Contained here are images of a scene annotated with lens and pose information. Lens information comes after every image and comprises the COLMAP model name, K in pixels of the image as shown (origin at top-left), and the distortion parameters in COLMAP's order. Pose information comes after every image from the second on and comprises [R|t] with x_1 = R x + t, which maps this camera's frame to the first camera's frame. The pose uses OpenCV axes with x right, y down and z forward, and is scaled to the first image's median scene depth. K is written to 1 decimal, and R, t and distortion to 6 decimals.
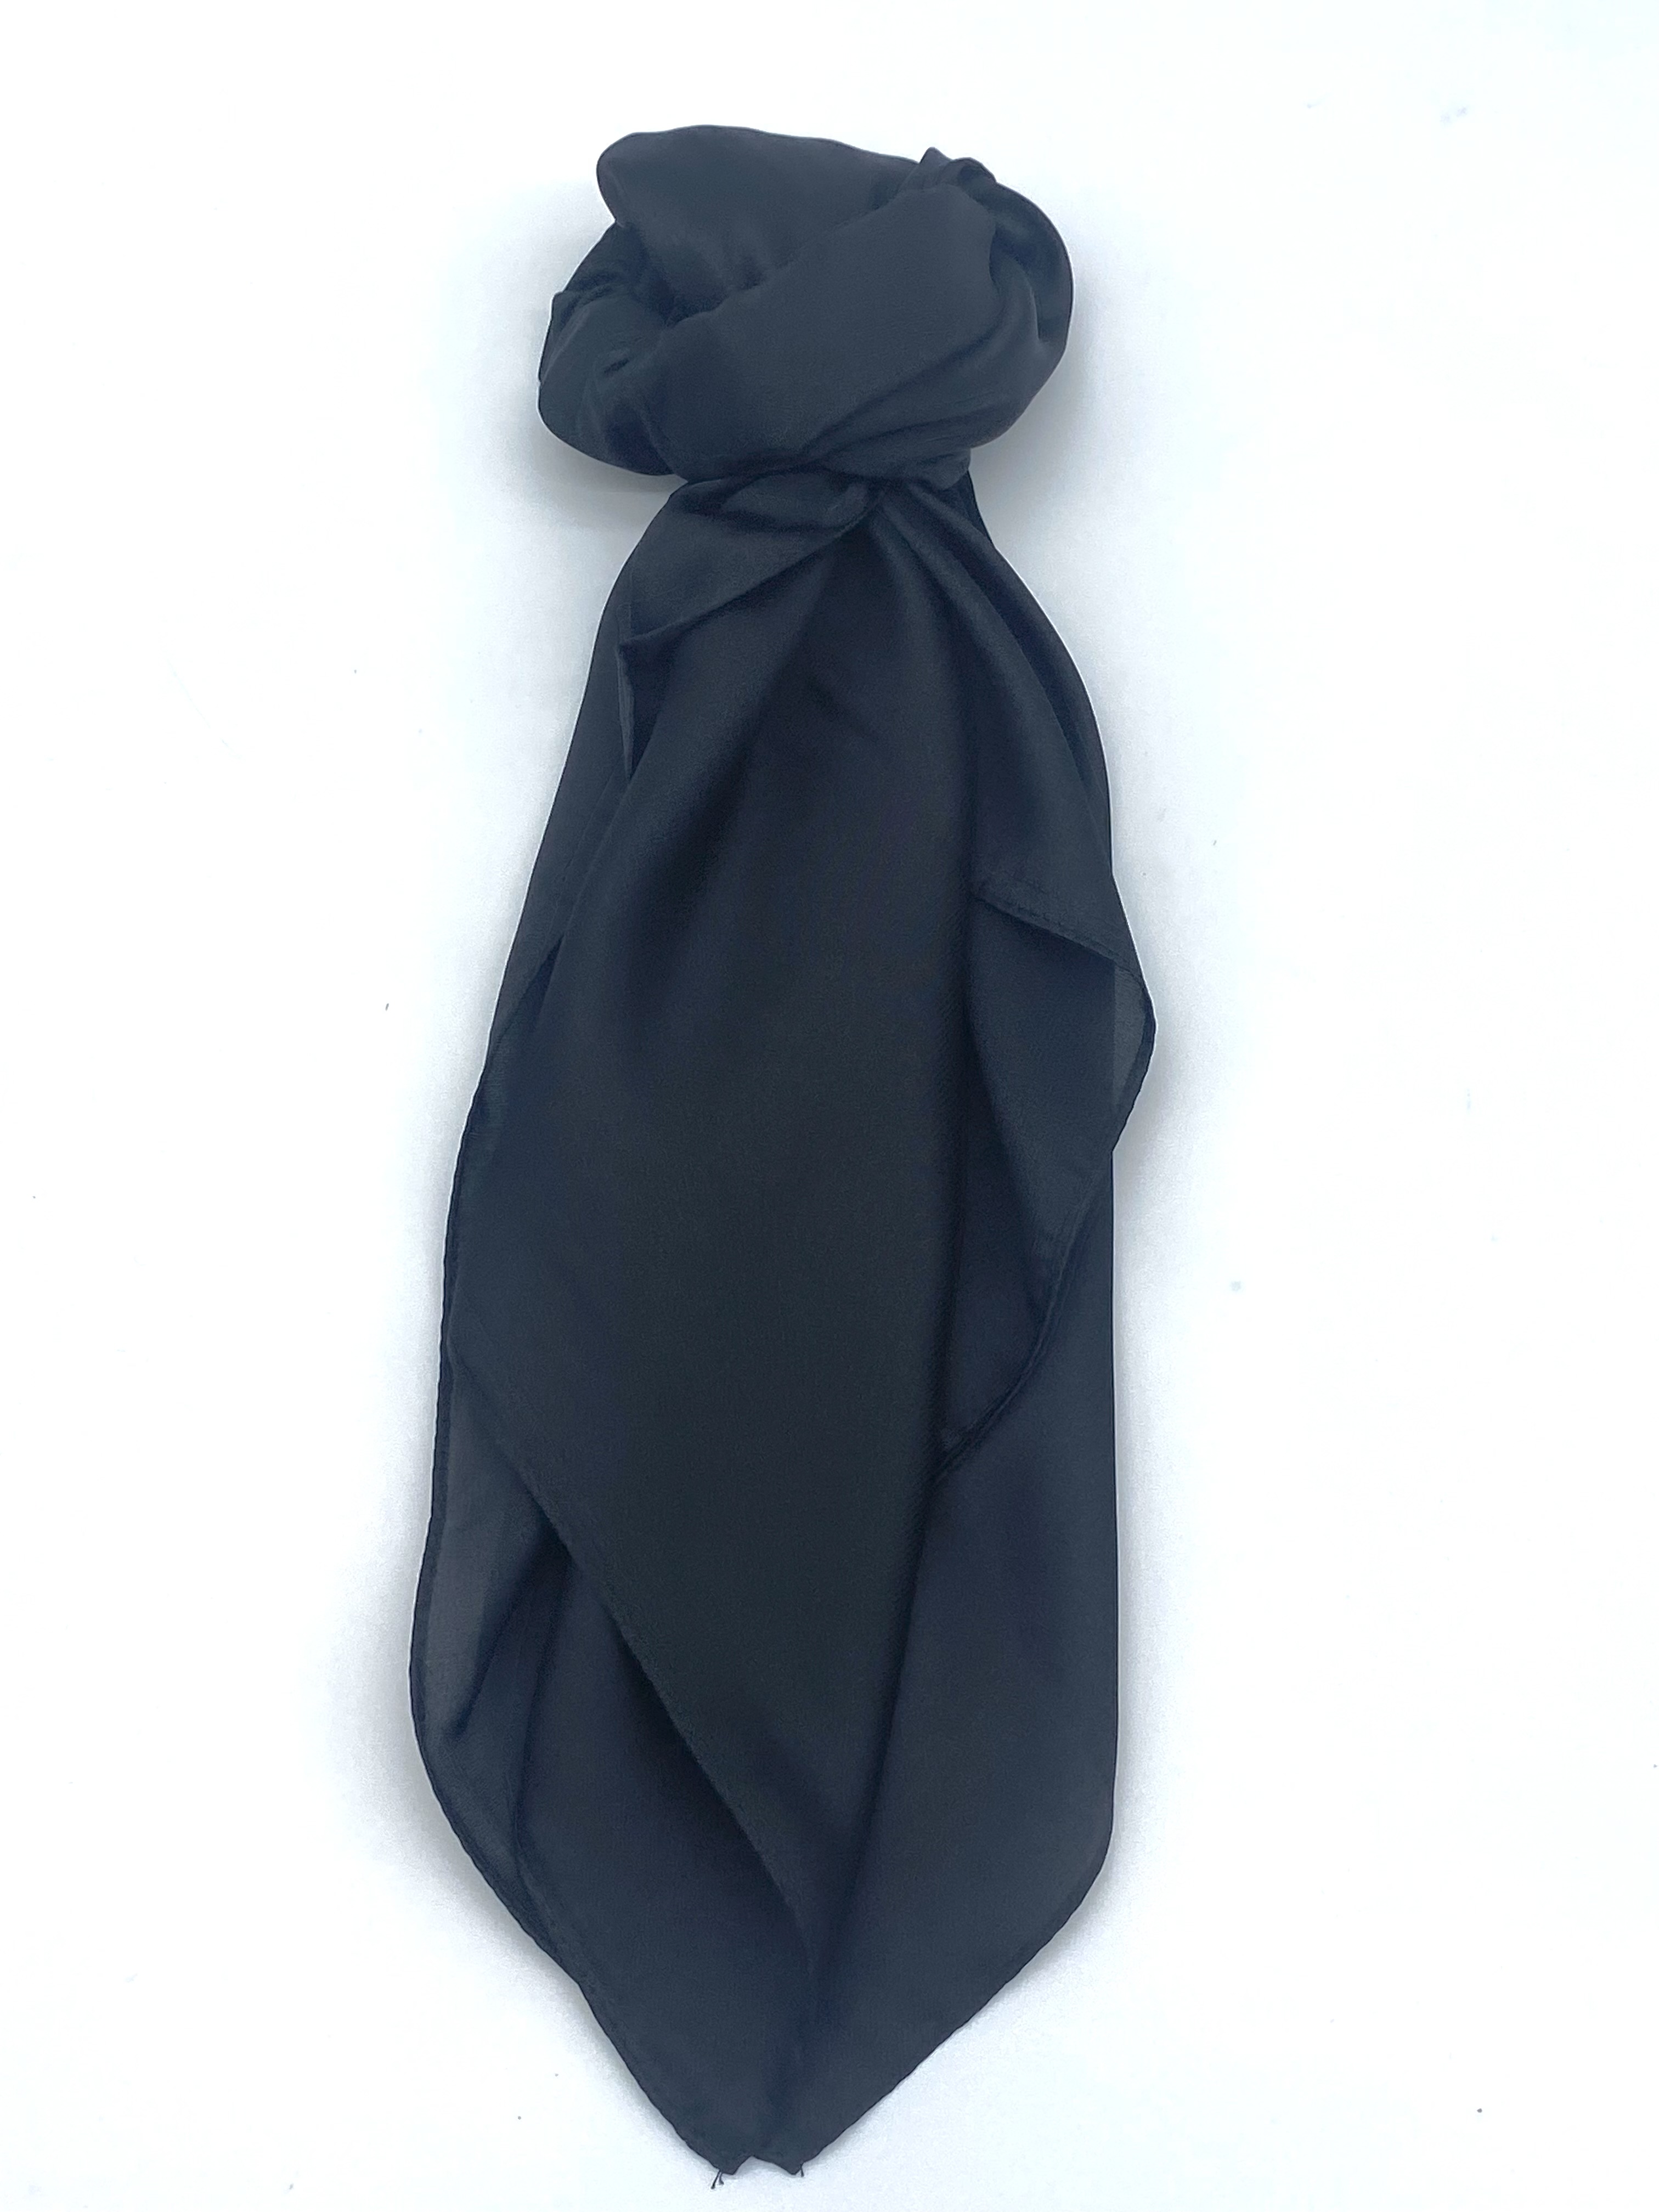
lens RADIAL K [[2926.1, 0, 829.5], [0, 2926.1, 1106.0], [0, 0, 1]] dist [0.318751, -0.983190]
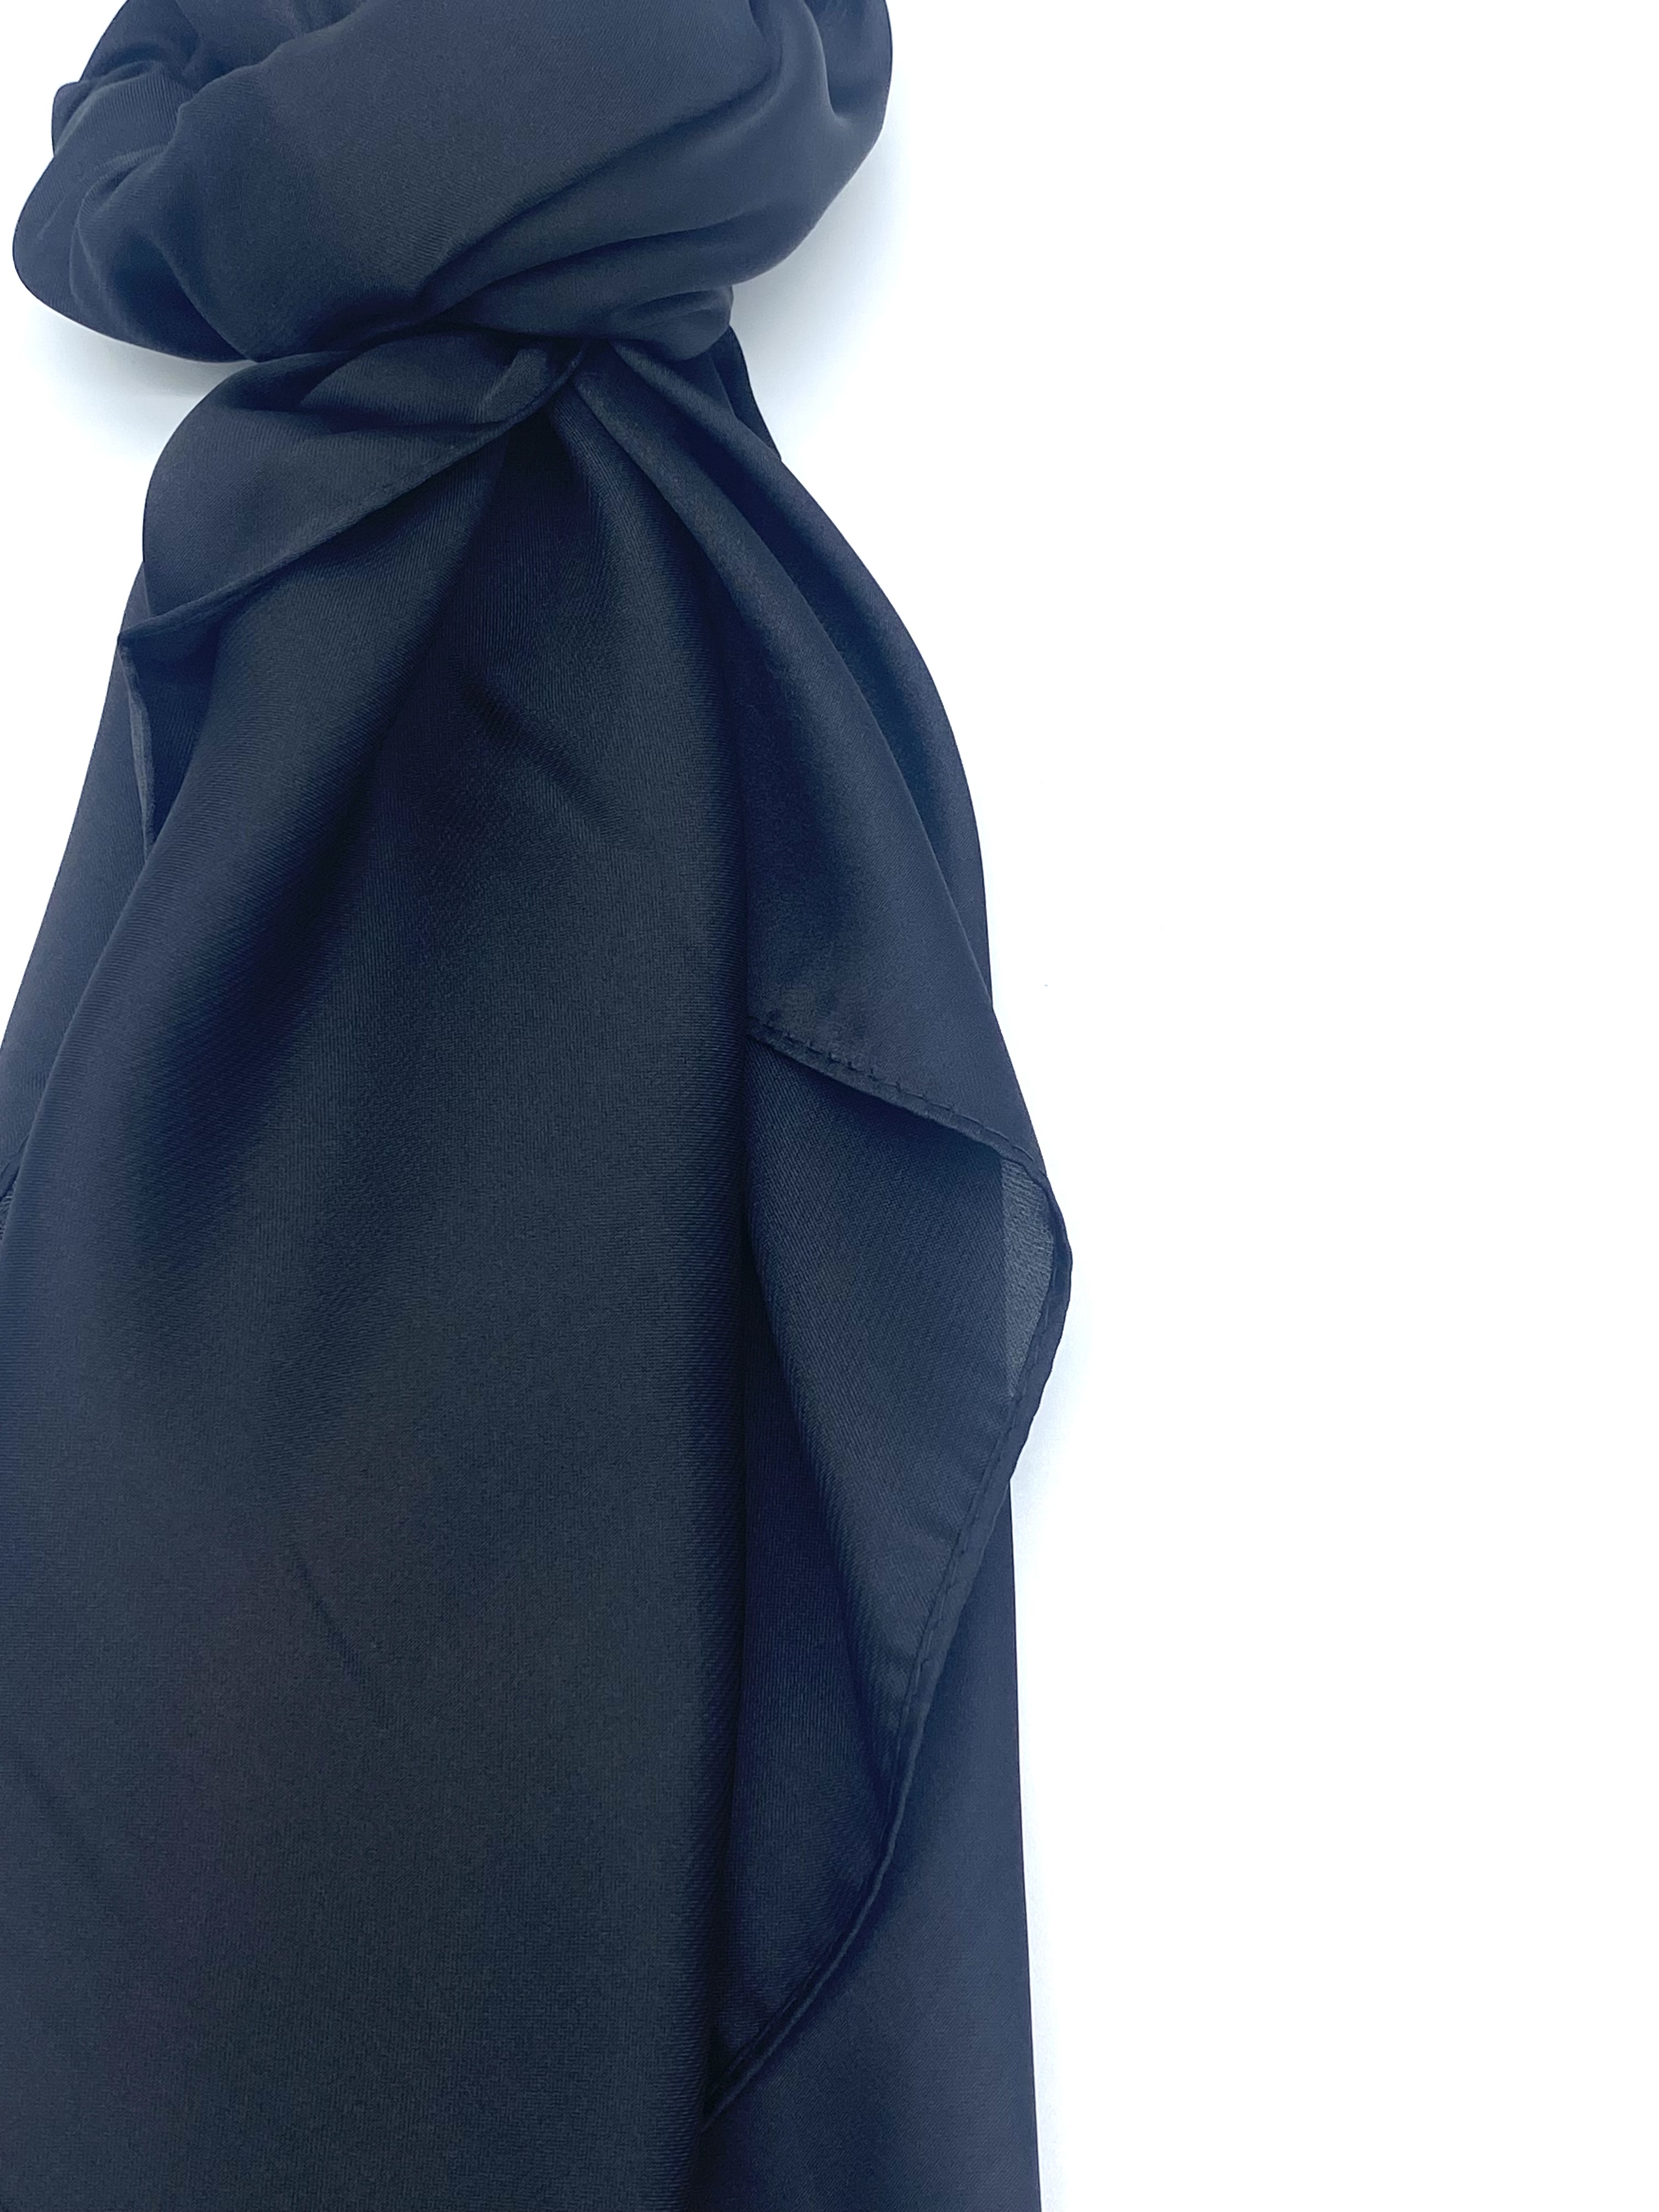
lens RADIAL K [[2926.1, 0, 829.5], [0, 2926.1, 1106.0], [0, 0, 1]] dist [0.318751, -0.983190]
pose [[0.998986, -0.045032, 0.000063, 0.063177], [0.045030, 0.998937, -0.009873, -0.051969], [0.000381, 0.009865, 0.999951, 0.416175]]
